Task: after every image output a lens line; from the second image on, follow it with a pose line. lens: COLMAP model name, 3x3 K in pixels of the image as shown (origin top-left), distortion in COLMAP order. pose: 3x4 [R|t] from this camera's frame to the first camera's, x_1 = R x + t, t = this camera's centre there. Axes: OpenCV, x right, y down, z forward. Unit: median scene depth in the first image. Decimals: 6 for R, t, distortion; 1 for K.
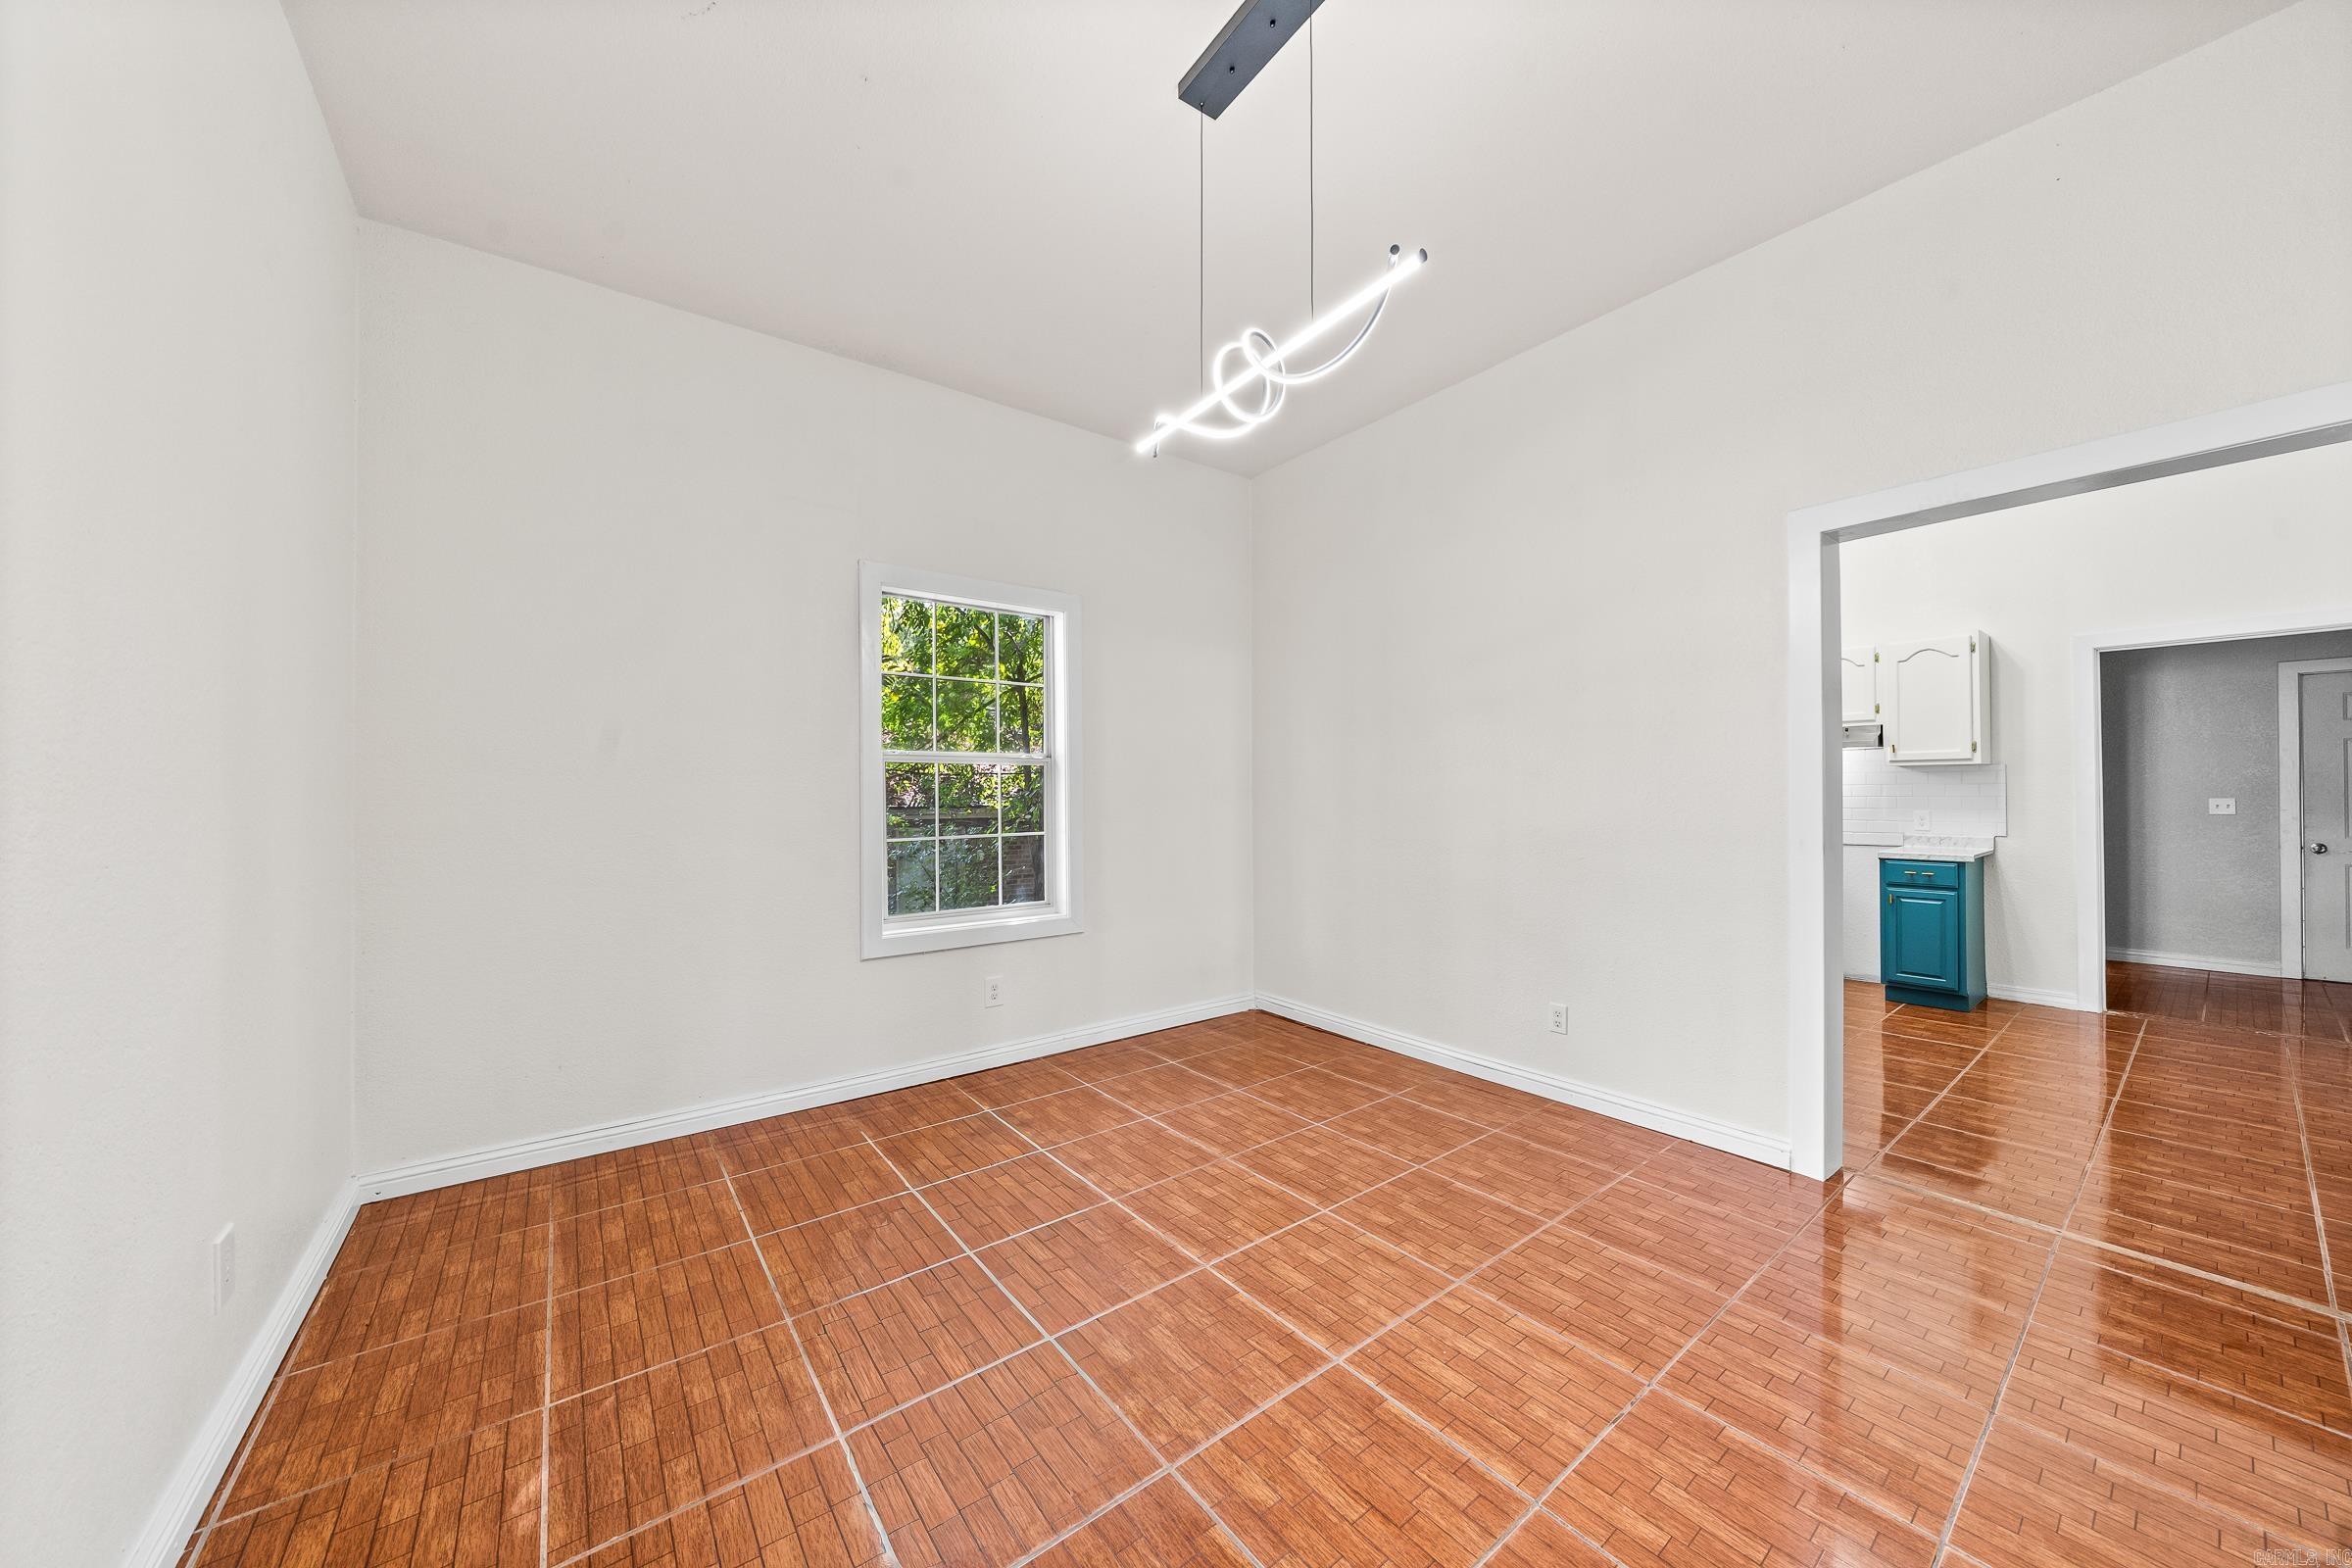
lens RADIAL K [[807.4, 0, 1173.0], [0, 807.4, 745.0], [0, 0, 1]] dist [-0.009818, -0.000047]
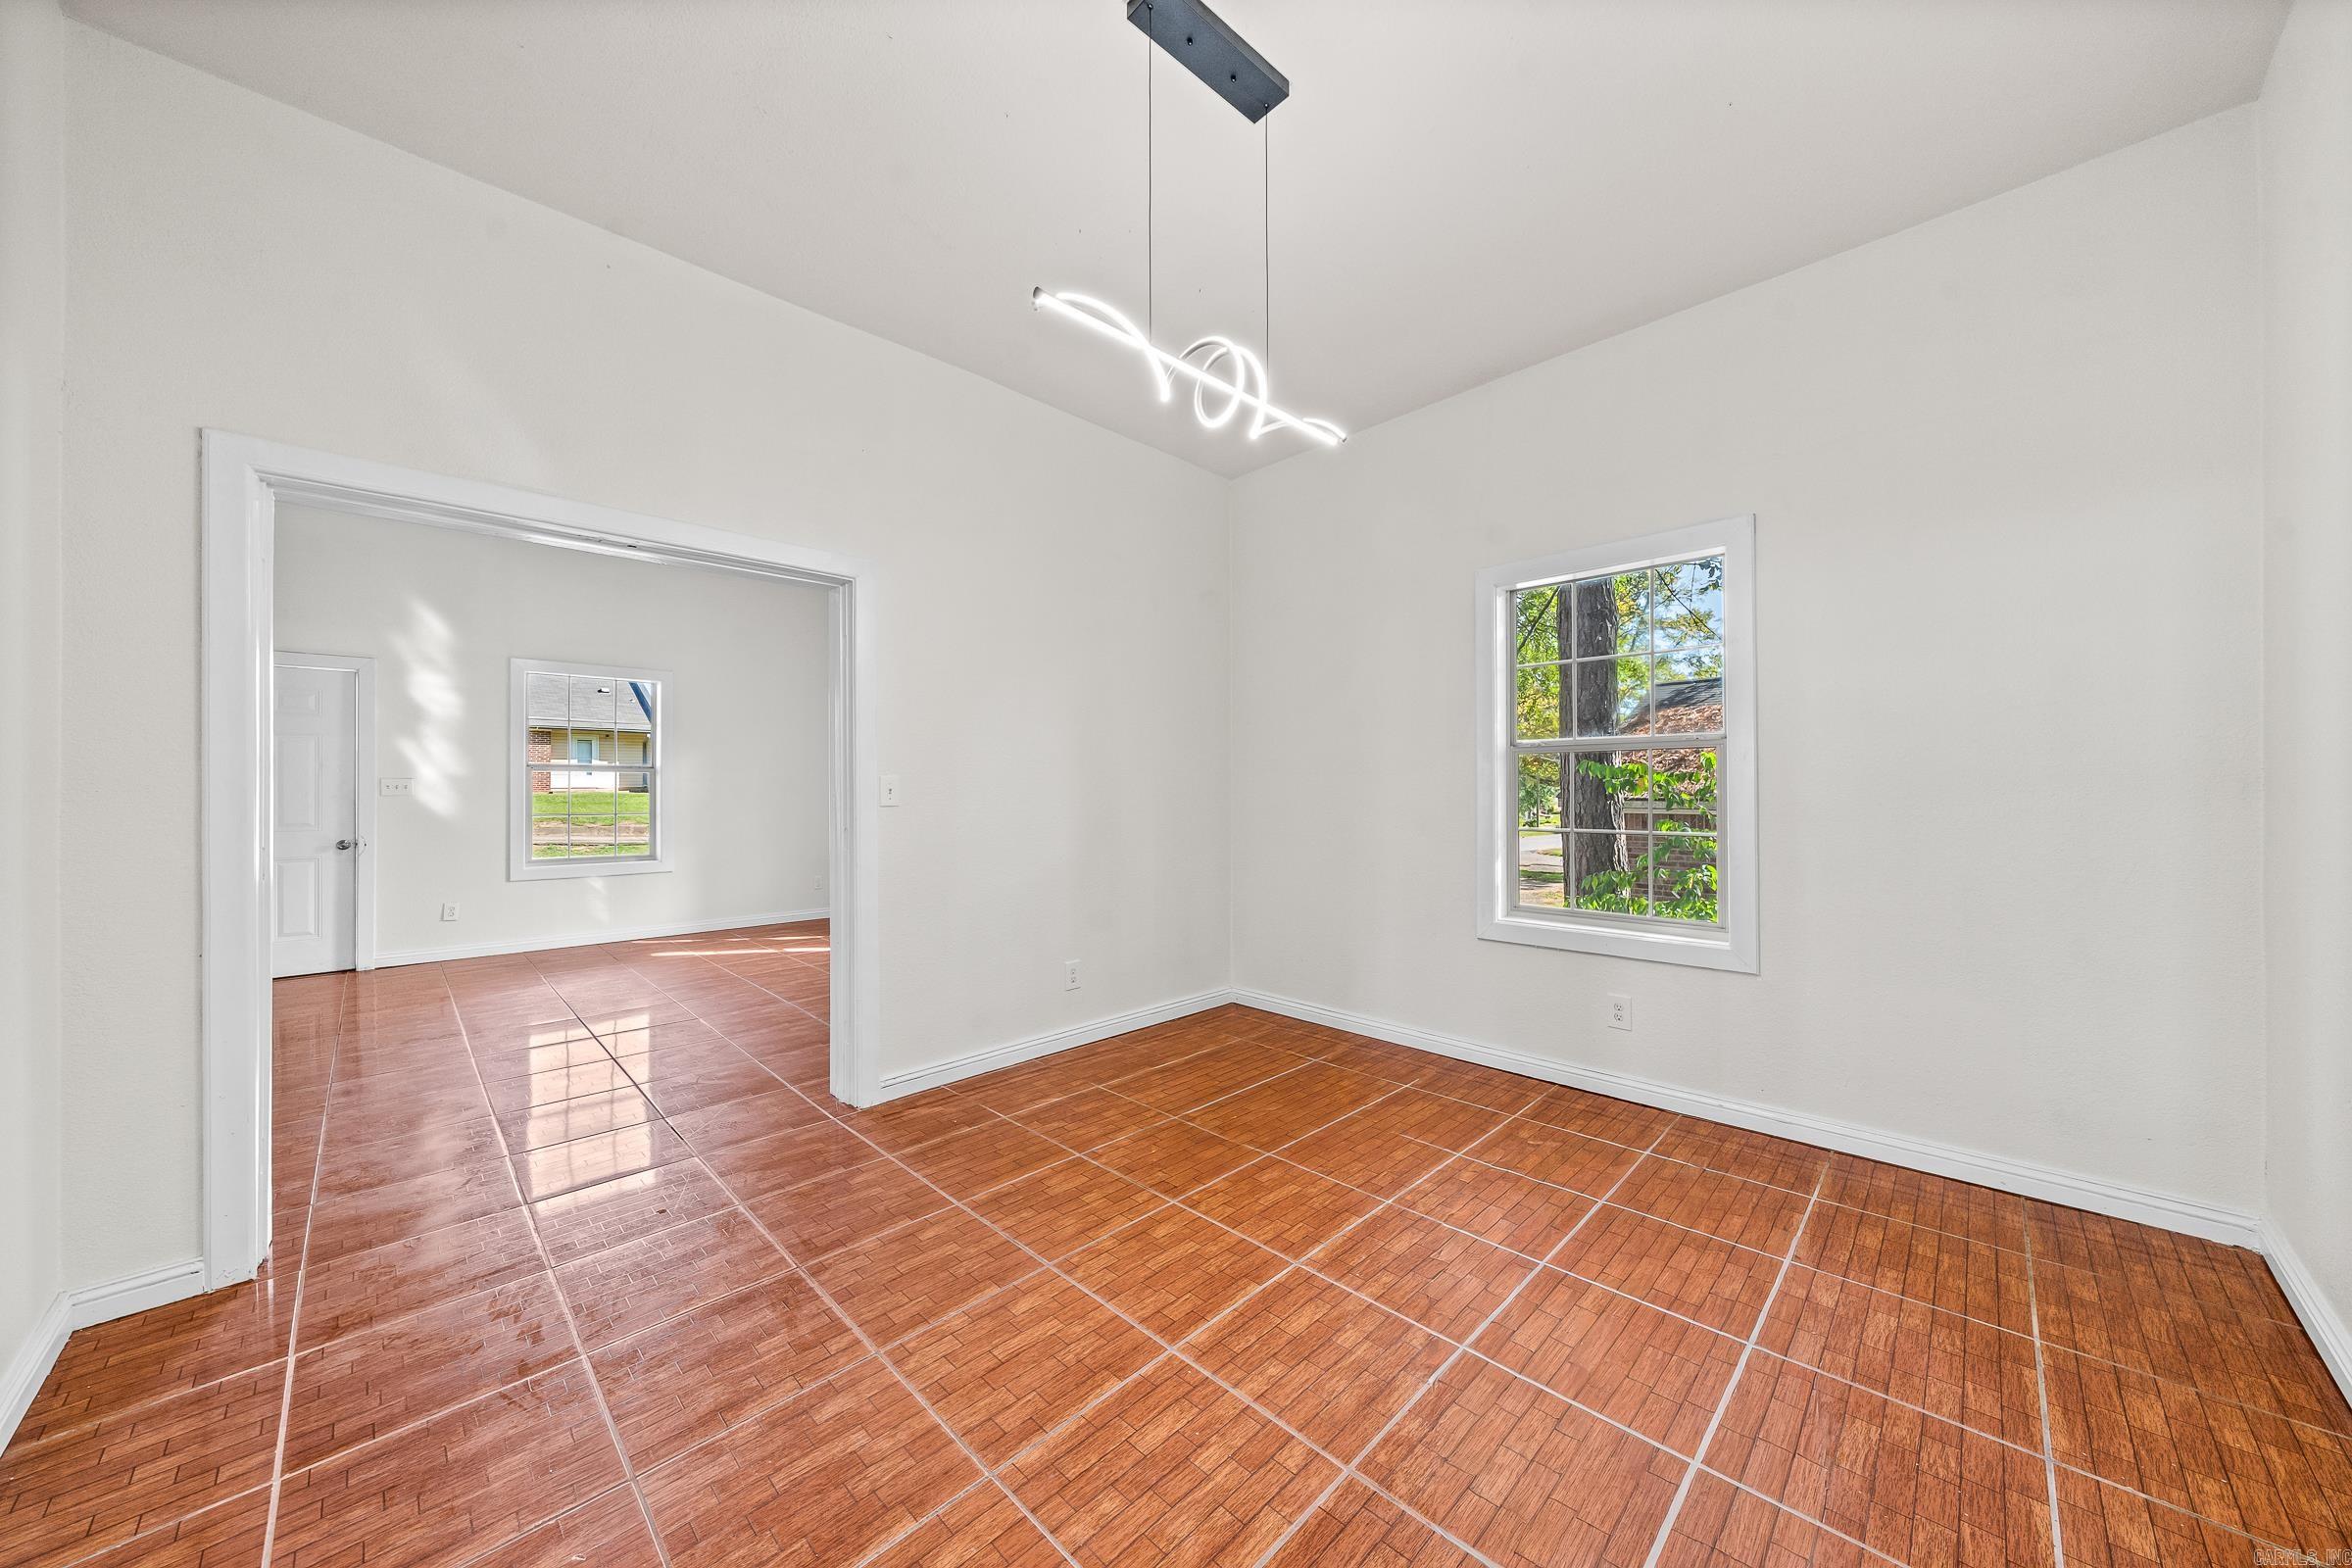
lens RADIAL K [[790.2, 0, 1187.9], [0, 790.2, 784.4], [0, 0, 1]] dist [-0.012313, -0.000121]
pose [[0.158225, 0.001531, -0.987402, 0.855790], [0.058967, 0.998199, 0.010997, 0.032343], [0.985641, -0.059964, 0.157850, 0.653644]]
